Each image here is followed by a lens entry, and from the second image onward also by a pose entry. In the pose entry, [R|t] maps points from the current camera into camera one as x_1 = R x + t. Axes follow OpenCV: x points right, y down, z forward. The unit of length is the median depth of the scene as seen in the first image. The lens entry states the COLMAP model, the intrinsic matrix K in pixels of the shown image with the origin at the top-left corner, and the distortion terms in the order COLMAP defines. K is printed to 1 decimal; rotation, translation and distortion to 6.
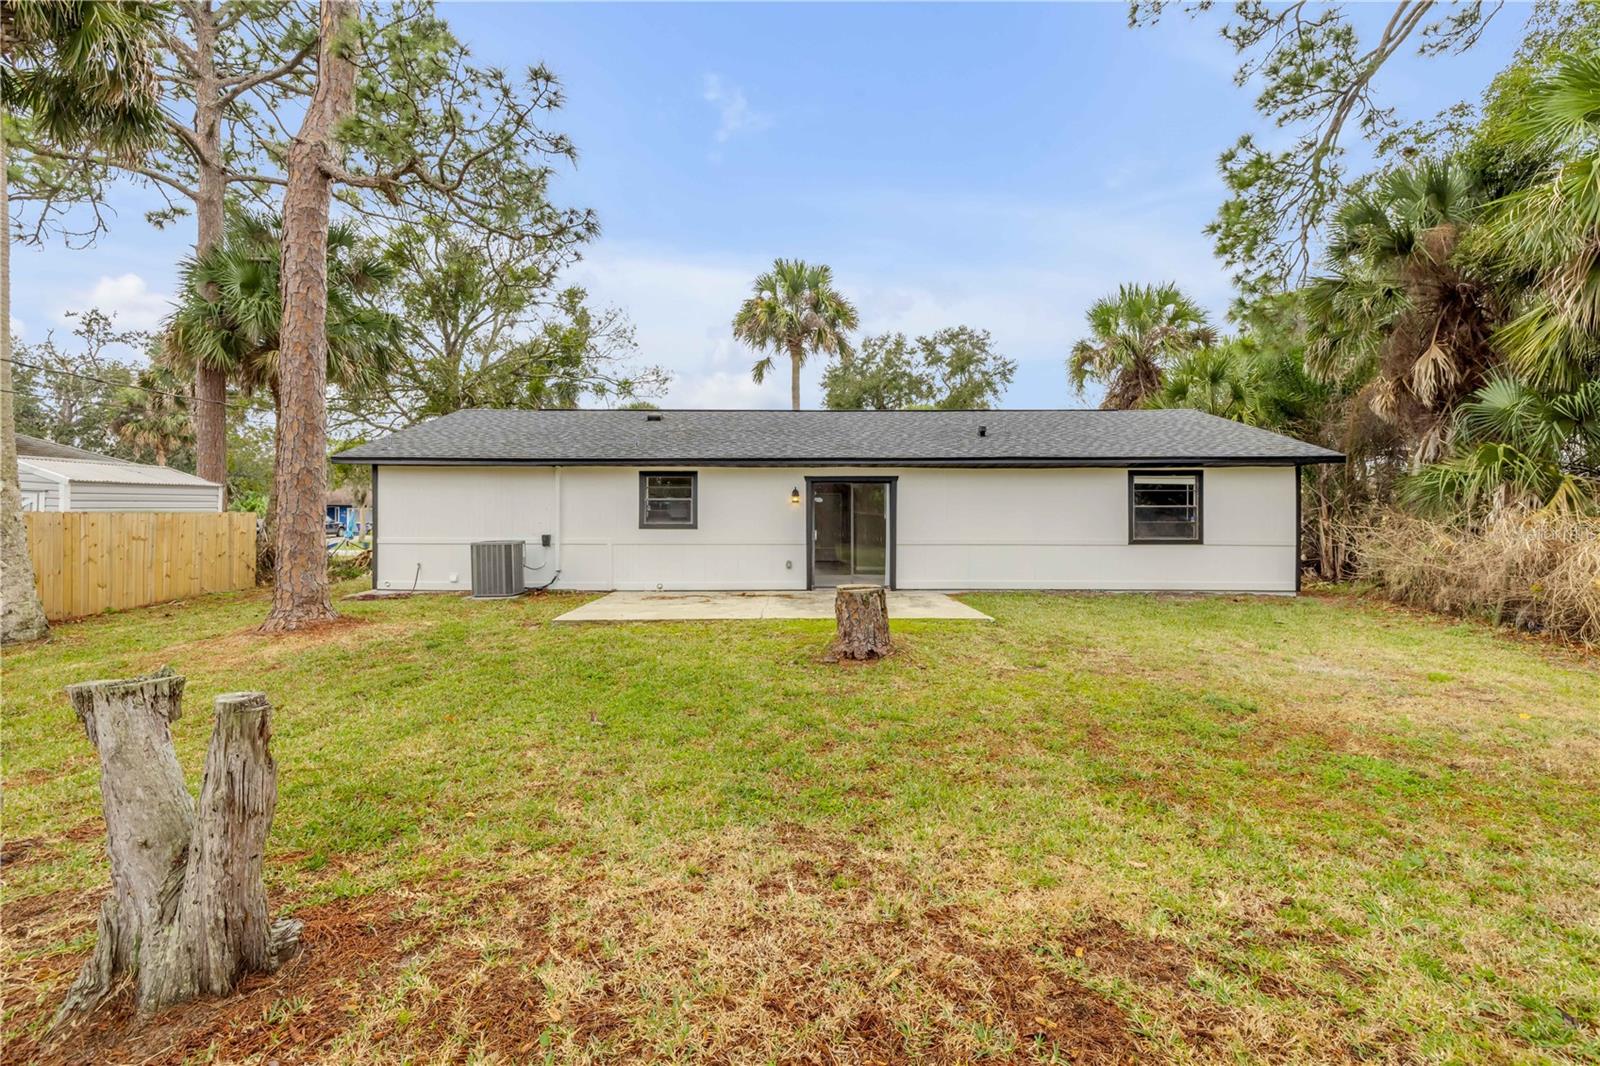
lens RADIAL K [[698.1, 0, 795.6], [0, 698.1, 525.4], [0, 0, 1]] dist [-0.001024, 0.001272]
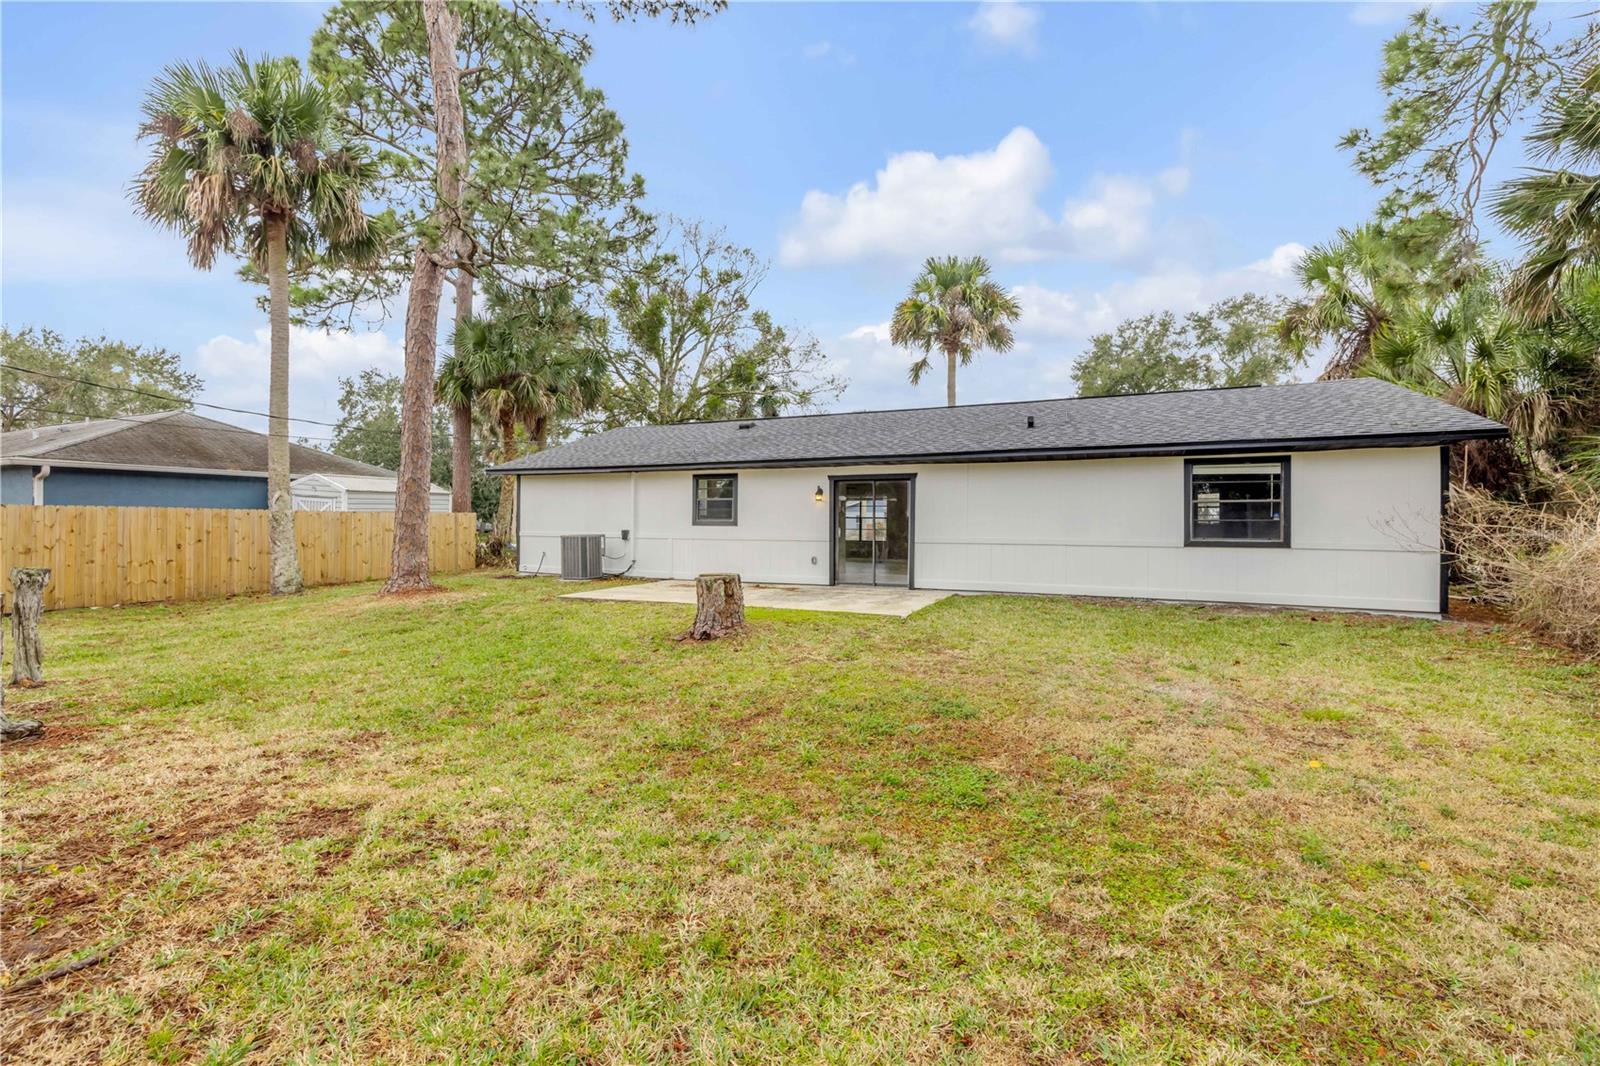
lens RADIAL K [[698.1, 0, 792.2], [0, 698.1, 531.8], [0, 0, 1]] dist [-0.001024, 0.001272]
pose [[0.910871, 0.008669, -0.412599, 0.390870], [-0.008048, 0.999962, 0.003242, 0.010493], [0.412612, 0.000367, 0.910907, 0.034010]]
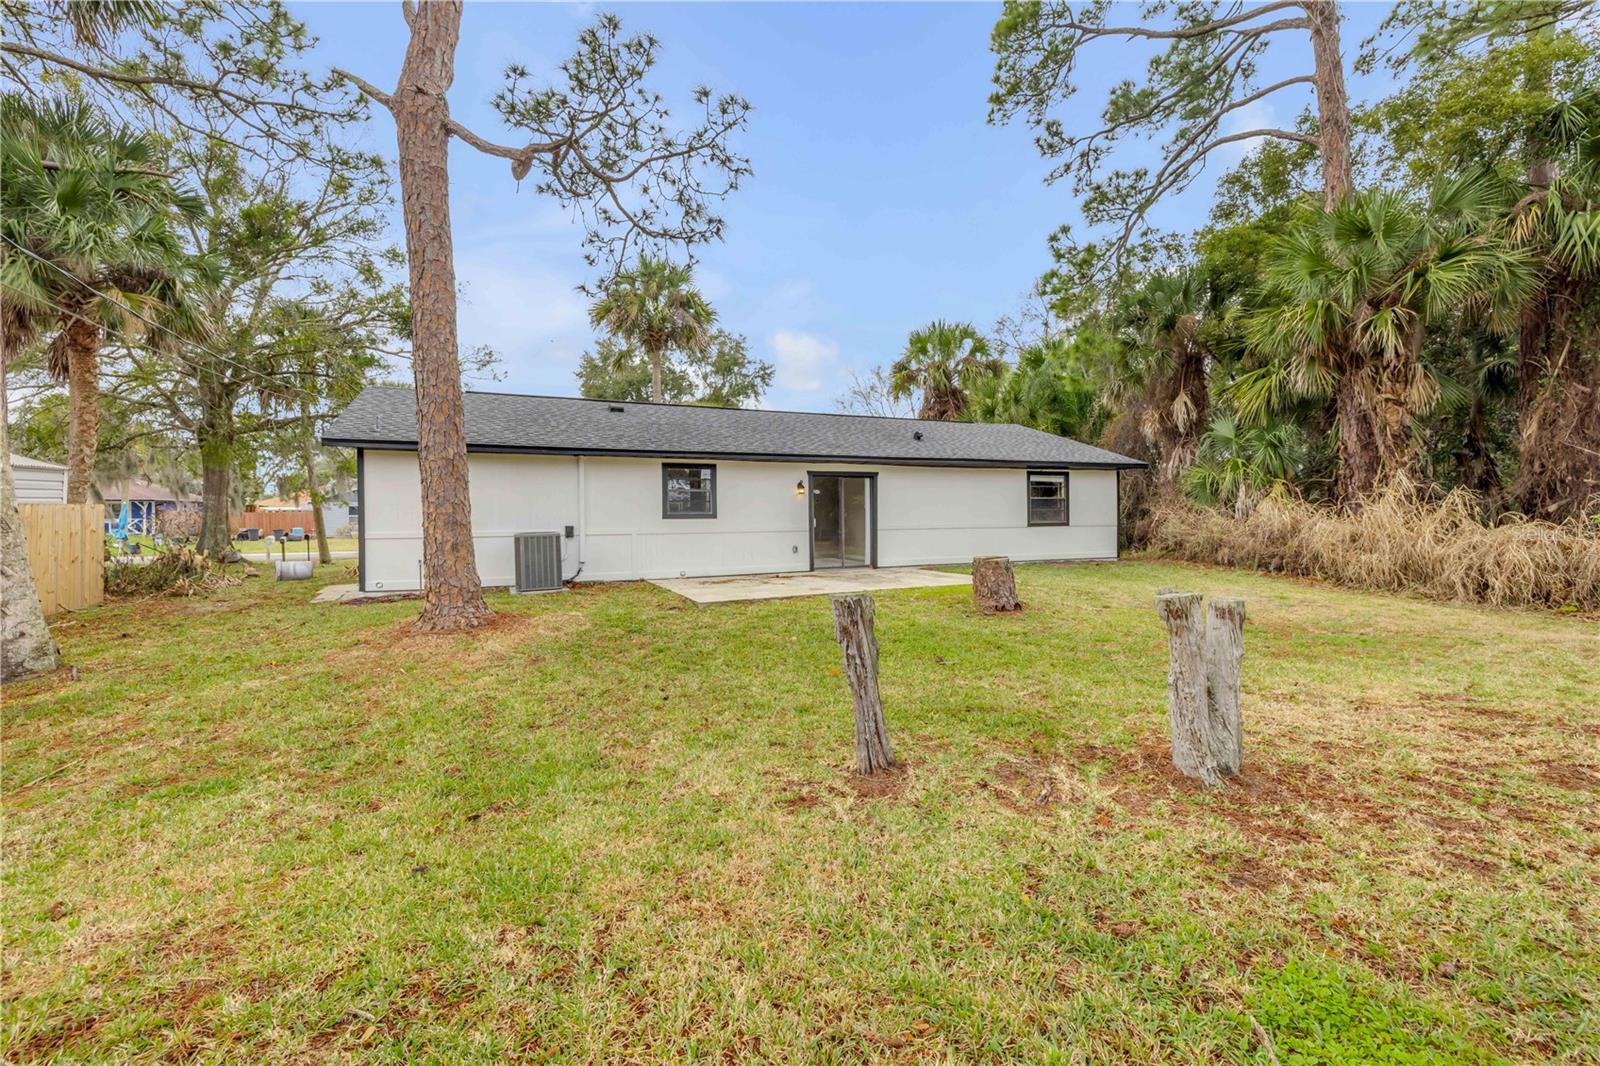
lens RADIAL K [[698.1, 0, 800.3], [0, 698.1, 530.7], [0, 0, 1]] dist [-0.001024, 0.001272]
pose [[0.903609, -0.017843, 0.427986, -0.480793], [0.011405, 0.999780, 0.017601, 0.006680], [-0.428206, -0.011023, 0.903614, -0.018107]]
